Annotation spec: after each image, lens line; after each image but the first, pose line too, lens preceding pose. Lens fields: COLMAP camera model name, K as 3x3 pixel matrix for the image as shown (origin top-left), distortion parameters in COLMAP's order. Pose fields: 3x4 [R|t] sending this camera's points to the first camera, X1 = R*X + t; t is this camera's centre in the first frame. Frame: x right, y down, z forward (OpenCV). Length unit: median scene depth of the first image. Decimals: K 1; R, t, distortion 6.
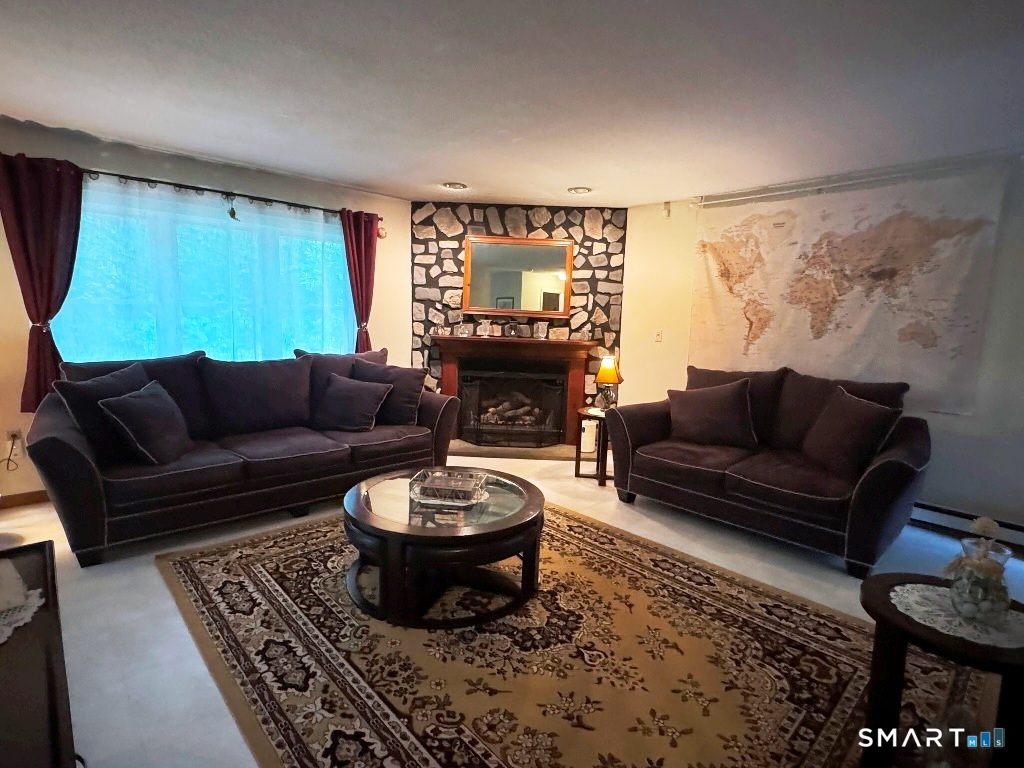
lens RADIAL K [[516.9, 0, 510.8], [0, 516.9, 386.7], [0, 0, 1]] dist [-0.005043, 0.002423]
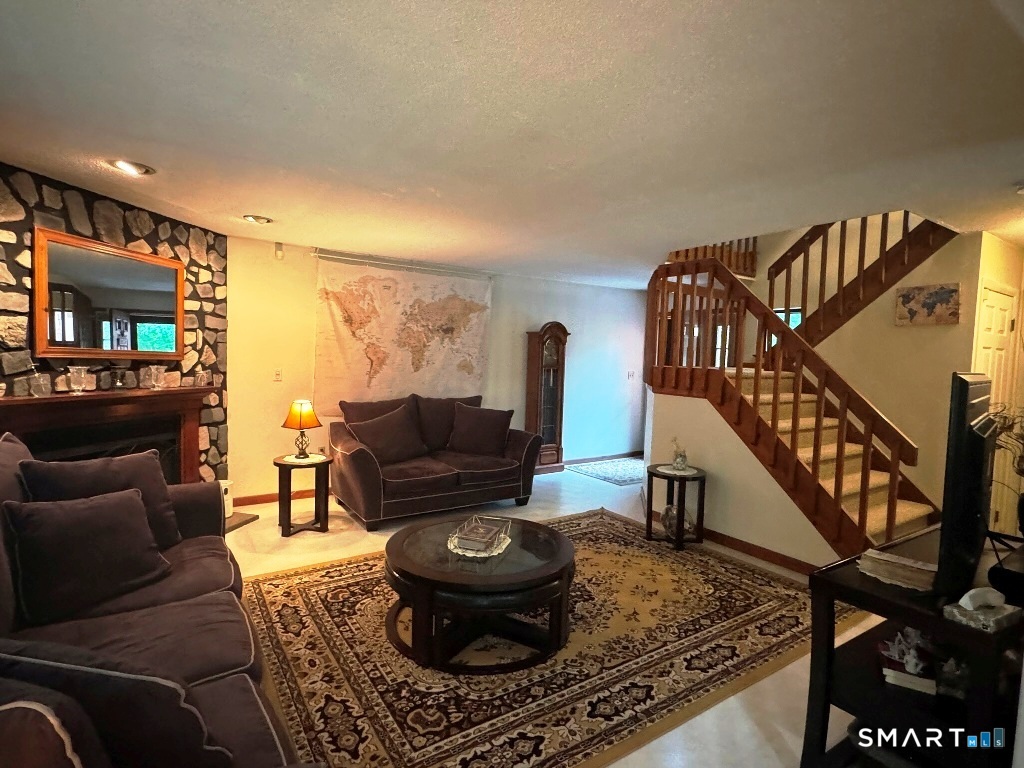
lens RADIAL K [[516.9, 0, 511.0], [0, 516.9, 384.8], [0, 0, 1]] dist [-0.005043, 0.002423]
pose [[0.166817, -0.080572, 0.982690, -0.765462], [0.109208, 0.992033, 0.062800, -0.117270], [-0.979921, 0.096841, 0.174287, 0.493545]]
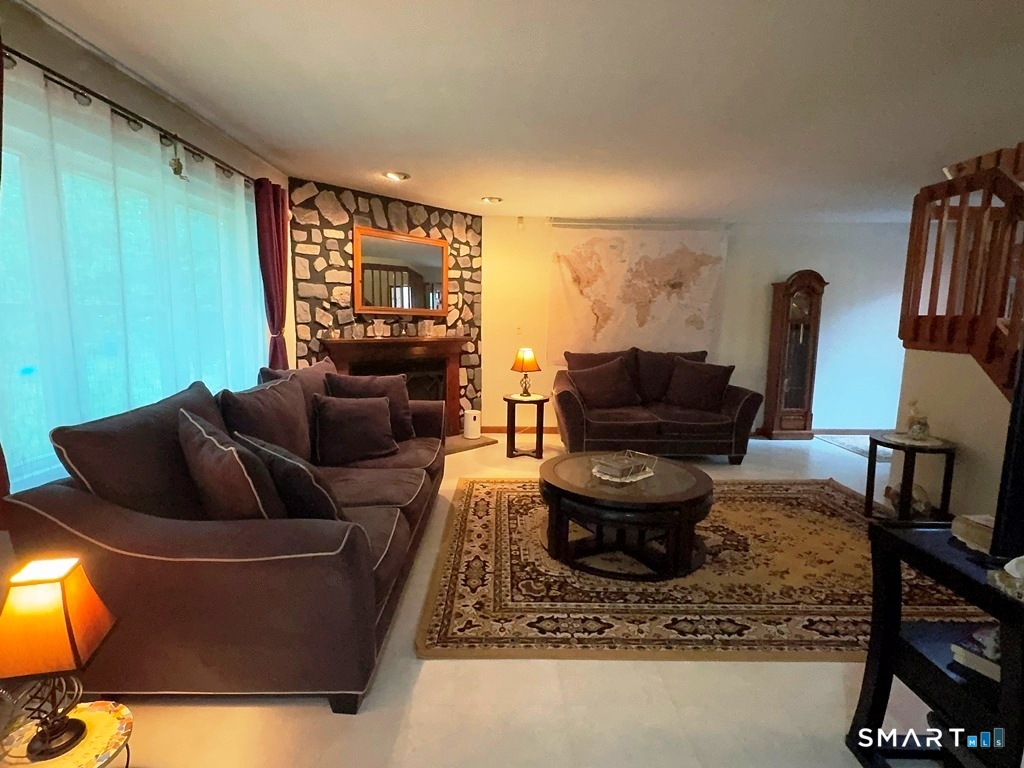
lens RADIAL K [[516.9, 0, 510.1], [0, 516.9, 385.9], [0, 0, 1]] dist [-0.005043, 0.002423]
pose [[0.674183, -0.121167, 0.728557, -0.764081], [0.107905, 0.992025, 0.065132, -0.060495], [-0.730639, 0.034704, 0.681881, 0.261834]]
